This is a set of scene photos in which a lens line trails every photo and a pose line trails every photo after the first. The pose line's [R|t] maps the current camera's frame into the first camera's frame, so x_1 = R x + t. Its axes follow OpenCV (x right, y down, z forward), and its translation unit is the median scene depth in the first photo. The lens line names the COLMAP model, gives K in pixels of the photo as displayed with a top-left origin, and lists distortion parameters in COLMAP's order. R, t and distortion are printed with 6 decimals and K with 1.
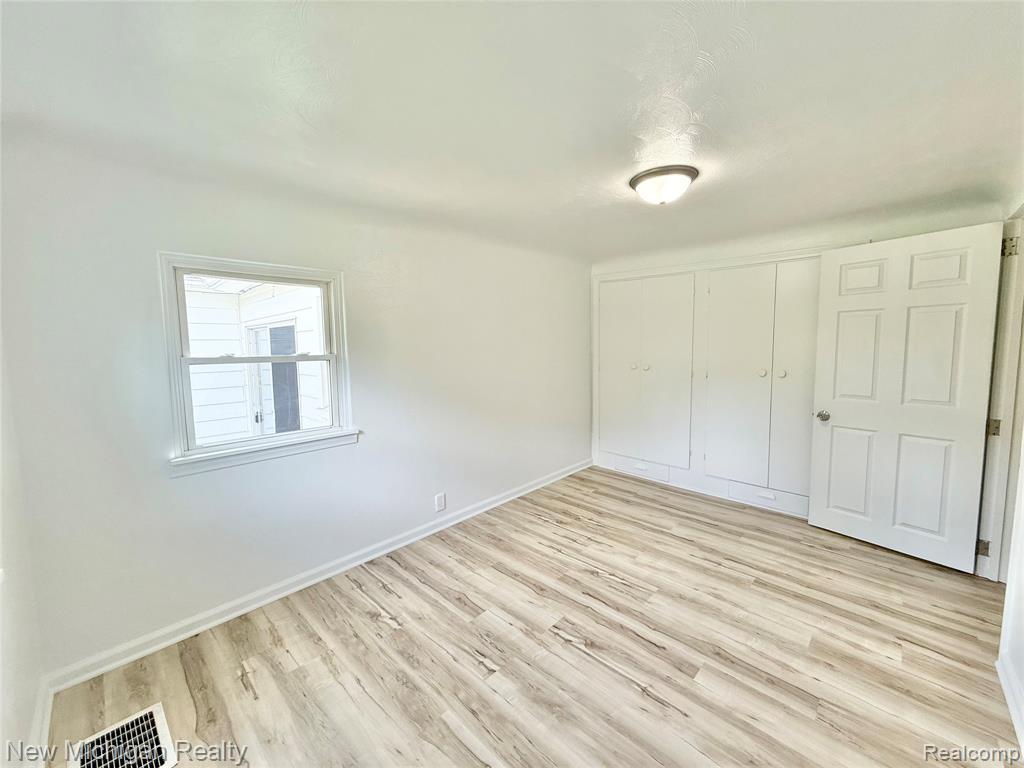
lens RADIAL K [[405.1, 0, 510.6], [0, 405.1, 377.1], [0, 0, 1]] dist [-0.003198, 0.000955]
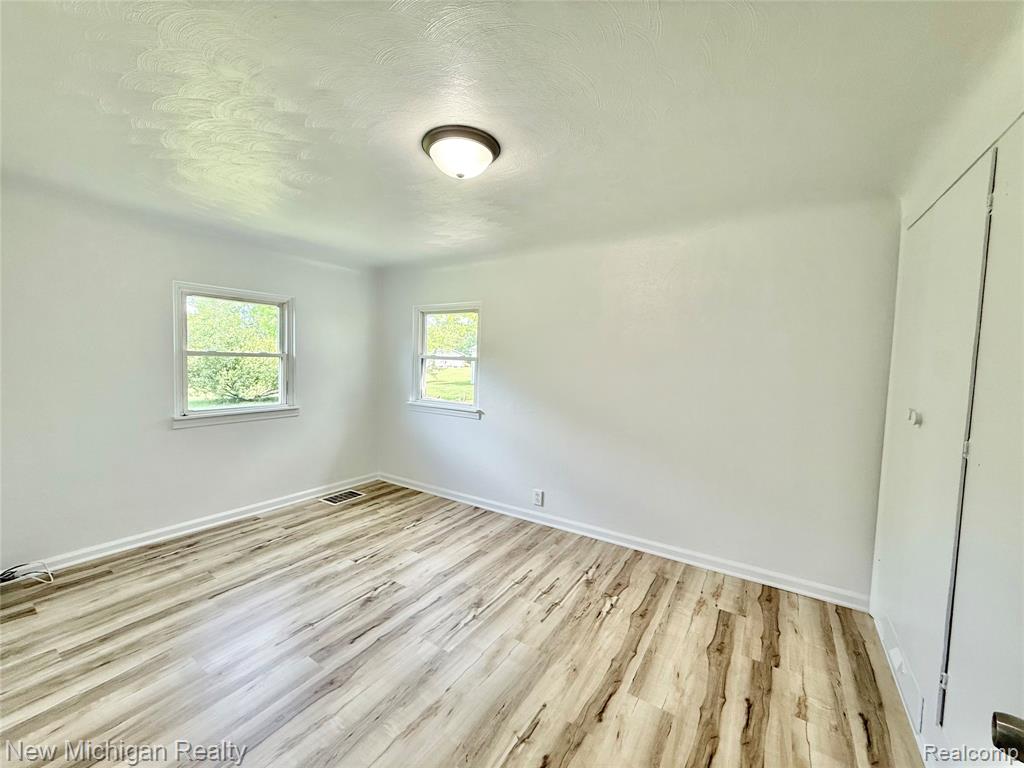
lens RADIAL K [[405.1, 0, 513.5], [0, 405.1, 383.6], [0, 0, 1]] dist [-0.003198, 0.000955]
pose [[0.191487, 0.078783, -0.978328, 1.004591], [-0.113709, 0.991842, 0.057615, -0.059047], [0.974886, 0.100212, 0.198883, 0.808317]]
